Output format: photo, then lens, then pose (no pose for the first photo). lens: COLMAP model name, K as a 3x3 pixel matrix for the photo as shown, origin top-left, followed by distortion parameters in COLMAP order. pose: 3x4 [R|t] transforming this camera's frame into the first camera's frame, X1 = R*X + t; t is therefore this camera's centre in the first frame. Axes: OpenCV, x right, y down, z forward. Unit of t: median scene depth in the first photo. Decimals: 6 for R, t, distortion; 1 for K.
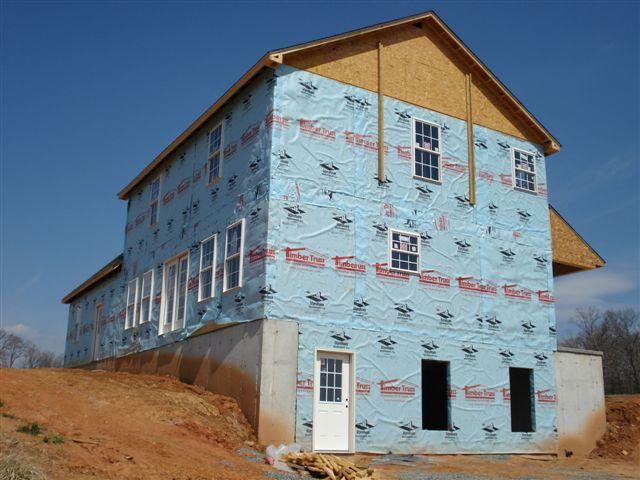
lens RADIAL K [[706.1, 0, 320.0], [0, 706.1, 240.0], [0, 0, 1]] dist [-0.026132, -0.036292]
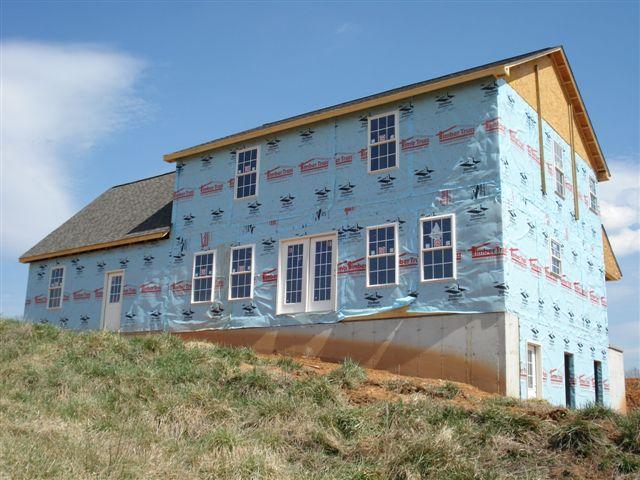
lens RADIAL K [[706.1, 0, 320.0], [0, 706.1, 240.0], [0, 0, 1]] dist [-0.026132, -0.036292]
pose [[0.918450, 0.096865, 0.383493, -0.653986], [-0.110136, 0.993835, 0.012743, 0.015936], [-0.379894, -0.053940, 0.923456, 0.094507]]
